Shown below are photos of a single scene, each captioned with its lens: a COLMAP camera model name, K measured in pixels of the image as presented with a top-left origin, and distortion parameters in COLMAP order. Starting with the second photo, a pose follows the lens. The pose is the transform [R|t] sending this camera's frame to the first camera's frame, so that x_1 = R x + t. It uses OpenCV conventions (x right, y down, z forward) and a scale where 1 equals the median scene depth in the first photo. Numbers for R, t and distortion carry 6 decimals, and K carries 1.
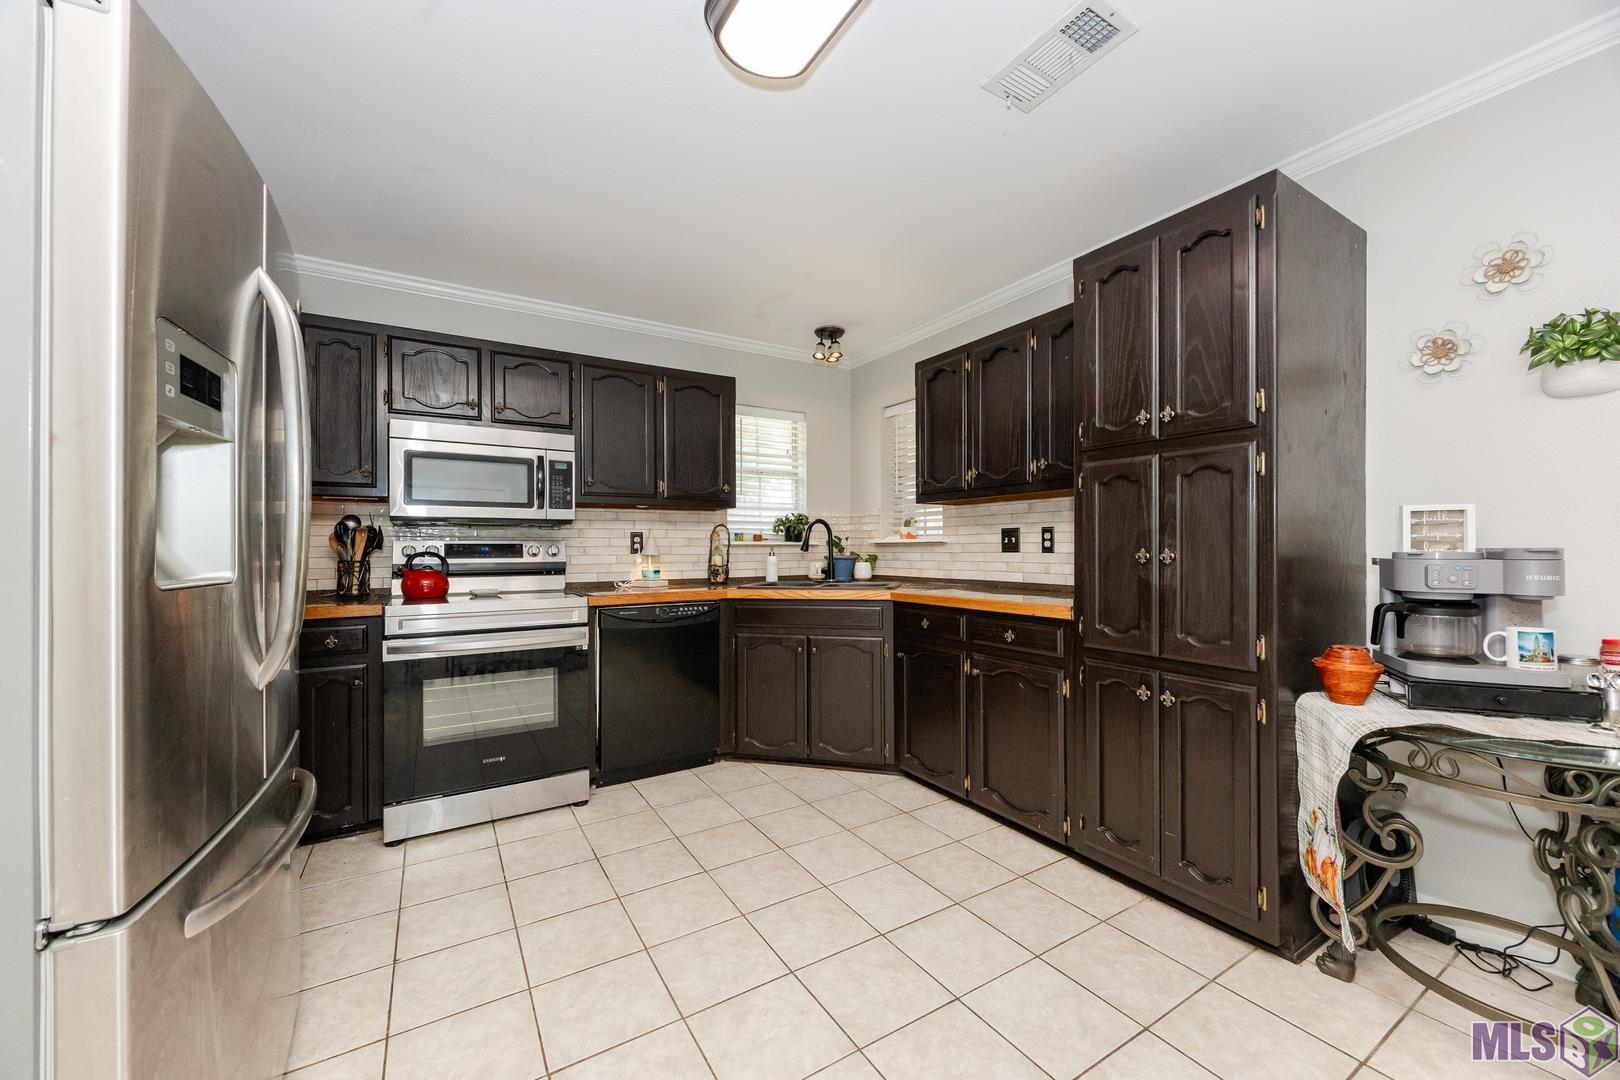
lens RADIAL K [[610.9, 0, 810.9], [0, 610.9, 541.5], [0, 0, 1]] dist [-0.003914, -0.000542]
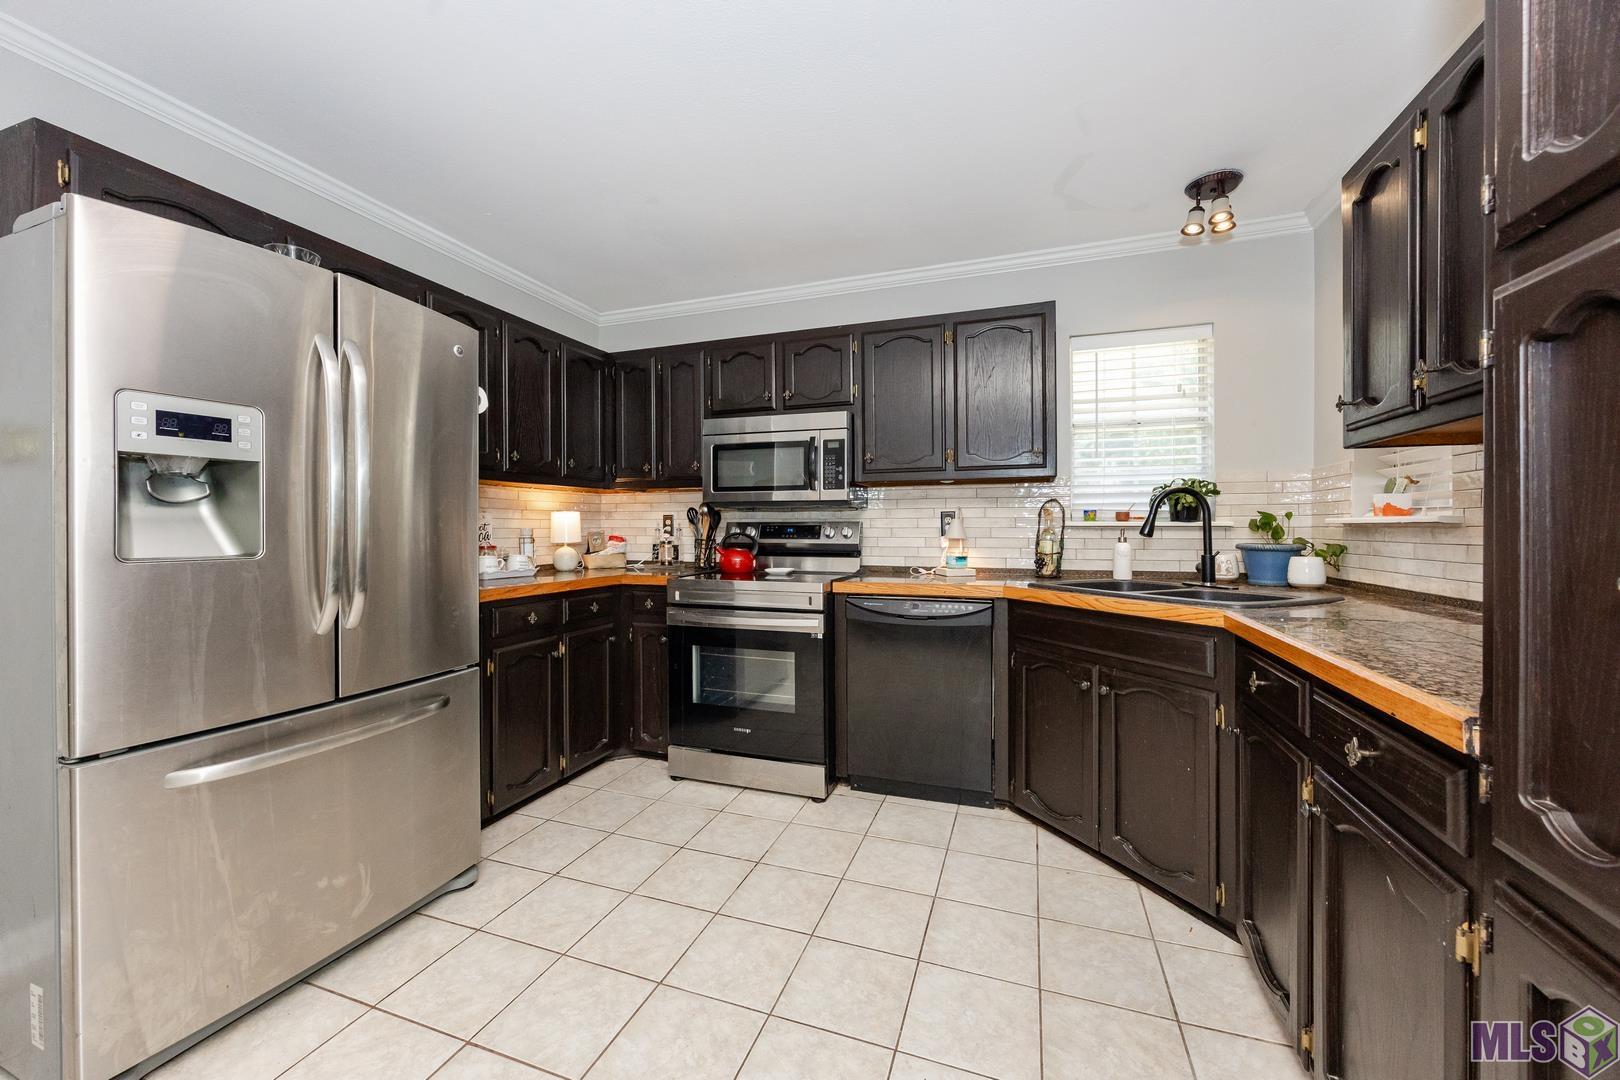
lens RADIAL K [[622.0, 0, 810.1], [0, 622.0, 525.8], [0, 0, 1]] dist [-0.003887, -0.000047]
pose [[0.627507, 0.002535, -0.778607, 0.324692], [0.006101, 0.999948, 0.008173, -0.003959], [0.778587, -0.009878, 0.627459, 0.344160]]
